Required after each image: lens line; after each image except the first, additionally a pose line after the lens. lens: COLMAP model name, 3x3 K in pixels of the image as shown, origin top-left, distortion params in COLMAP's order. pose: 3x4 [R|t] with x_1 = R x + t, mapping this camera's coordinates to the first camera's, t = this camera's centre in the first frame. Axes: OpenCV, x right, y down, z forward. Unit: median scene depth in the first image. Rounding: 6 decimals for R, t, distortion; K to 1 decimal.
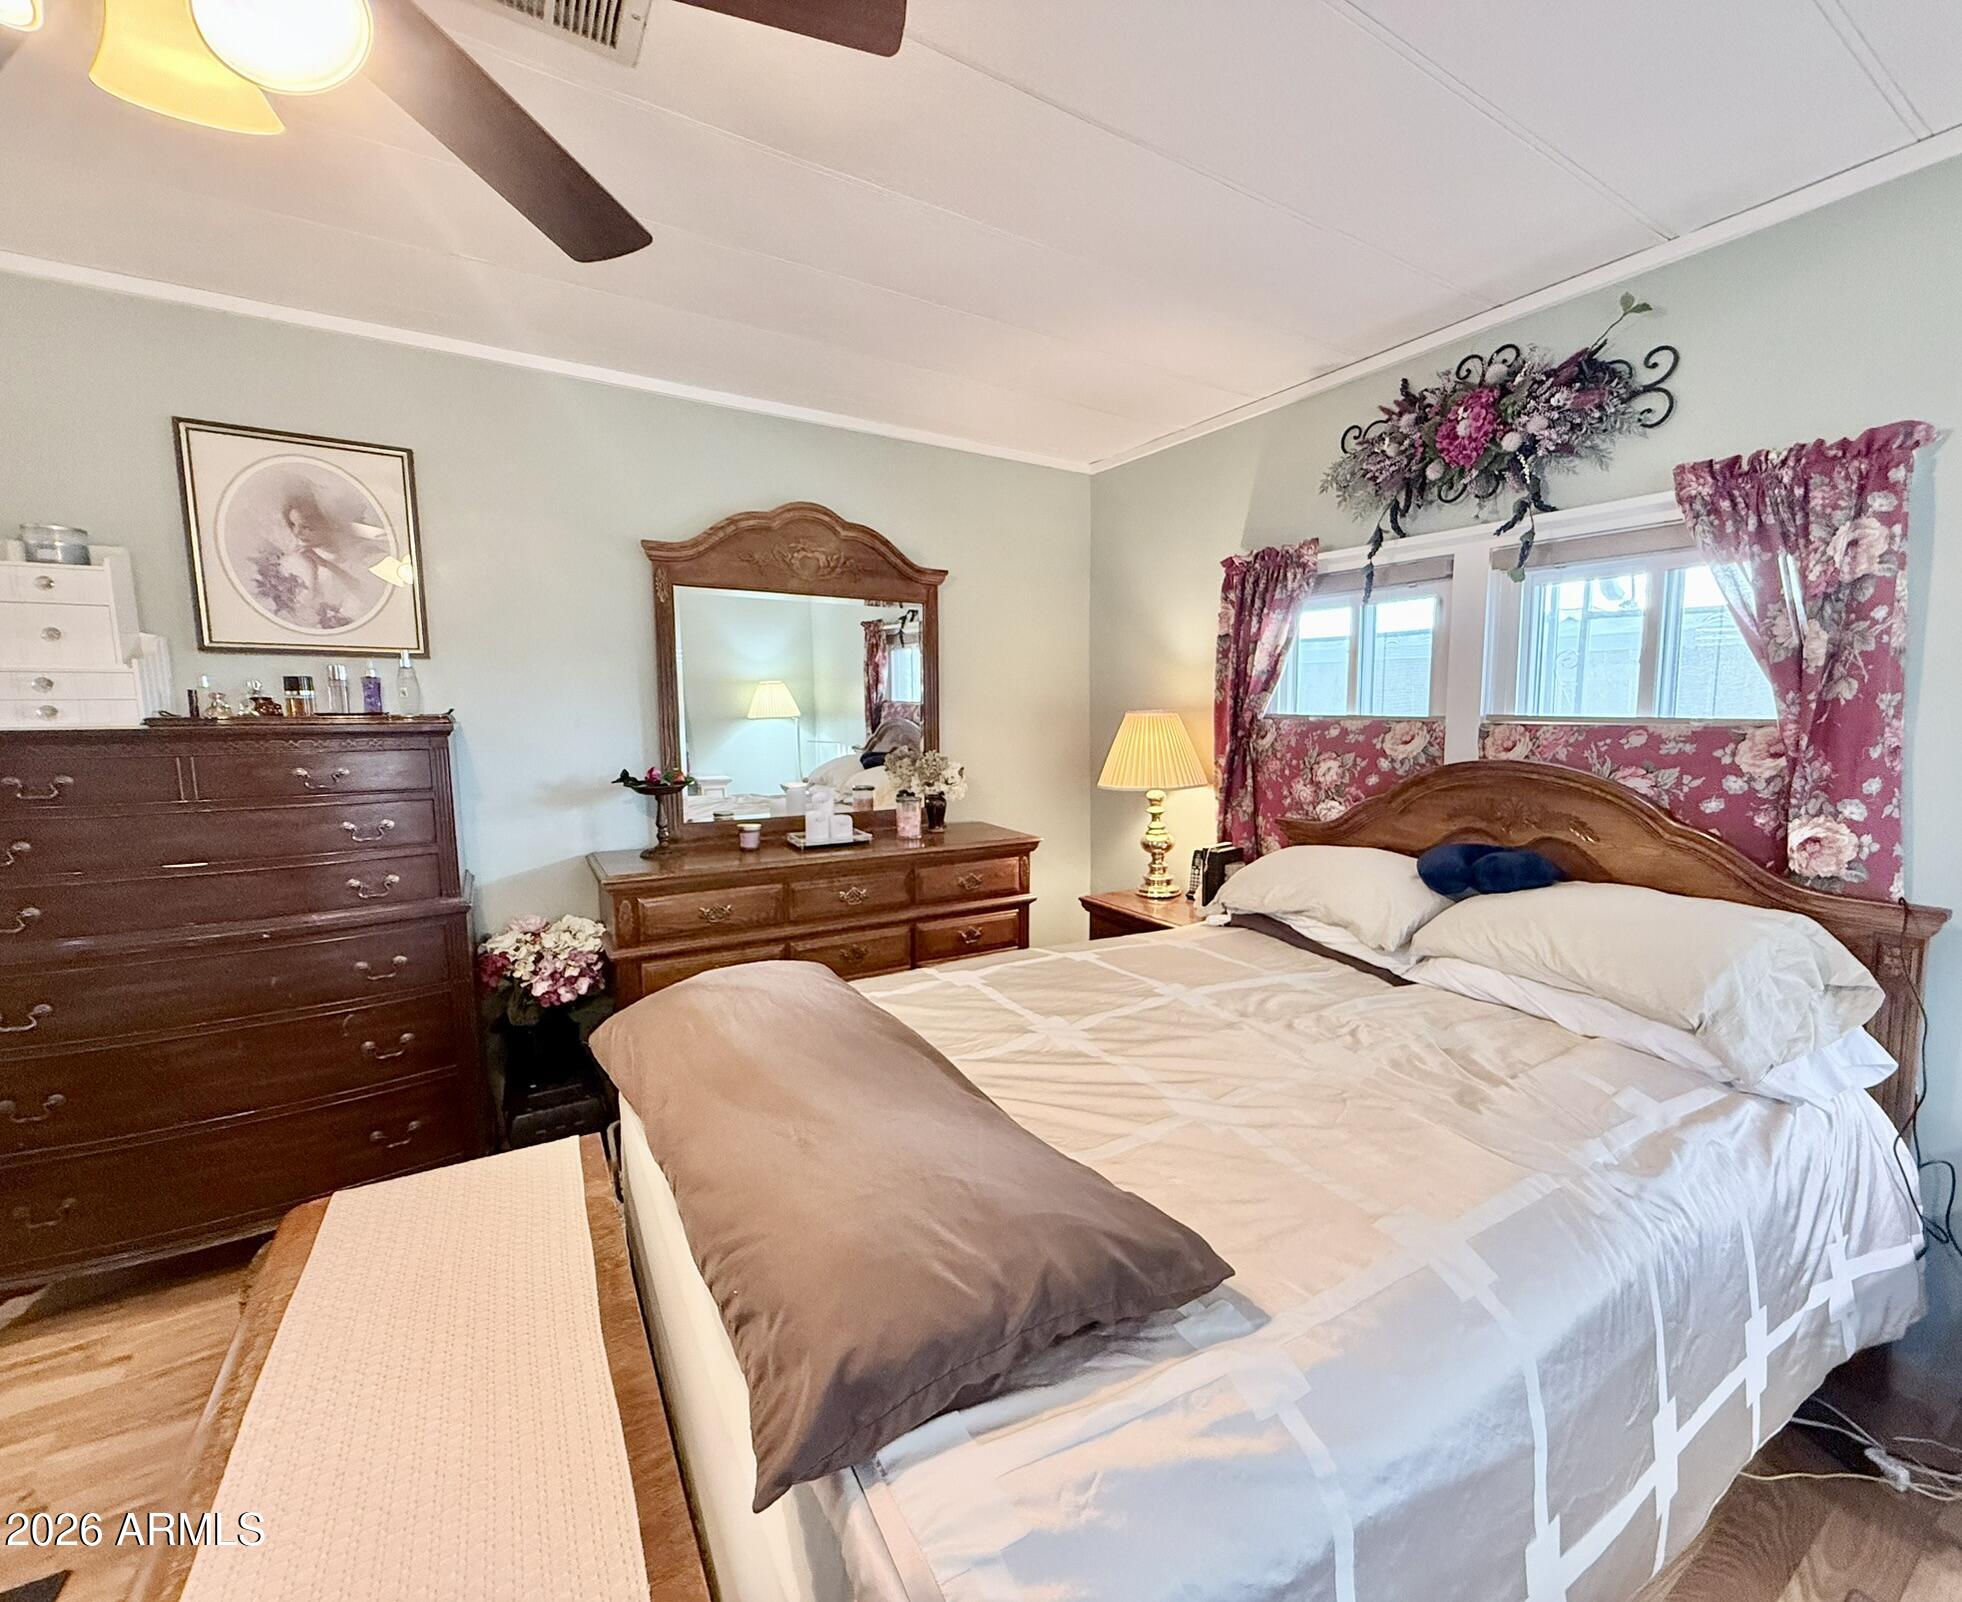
lens RADIAL K [[830.7, 0, 990.0], [0, 830.7, 785.4], [0, 0, 1]] dist [-0.001083, -0.000104]
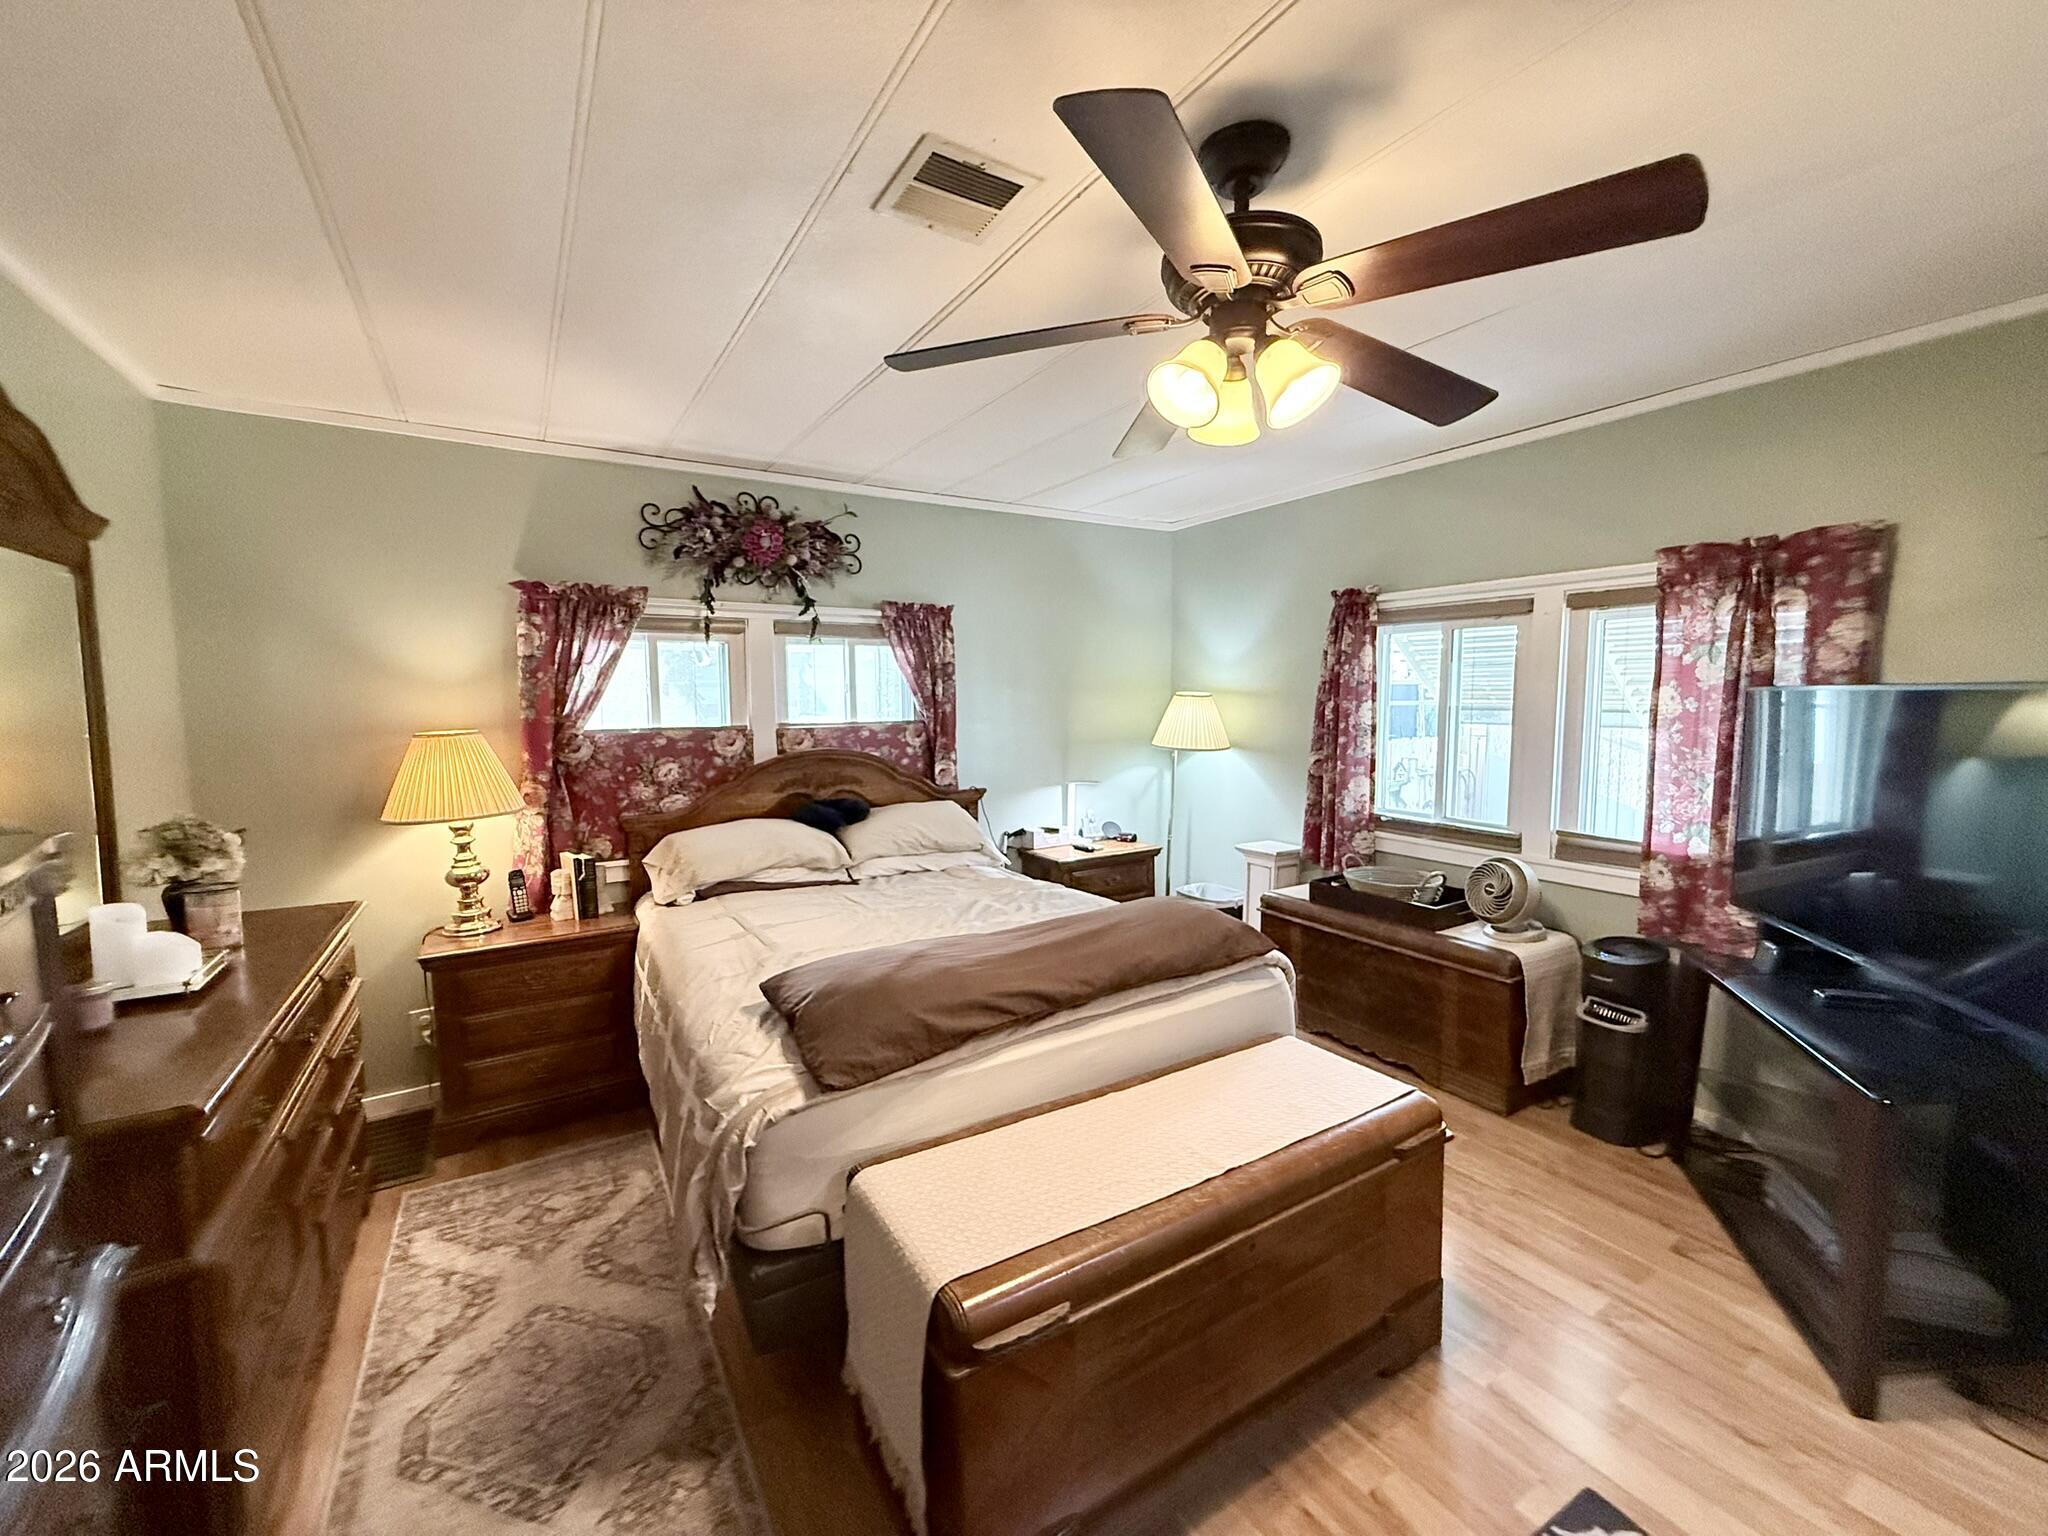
lens RADIAL K [[814.2, 0, 1021.0], [0, 814.2, 765.8], [0, 0, 1]] dist [-0.000591, -0.000110]
pose [[0.013737, -0.074694, 0.997112, -0.873648], [0.114370, 0.990779, 0.072644, -0.058677], [-0.993343, 0.113041, 0.022154, 0.468554]]
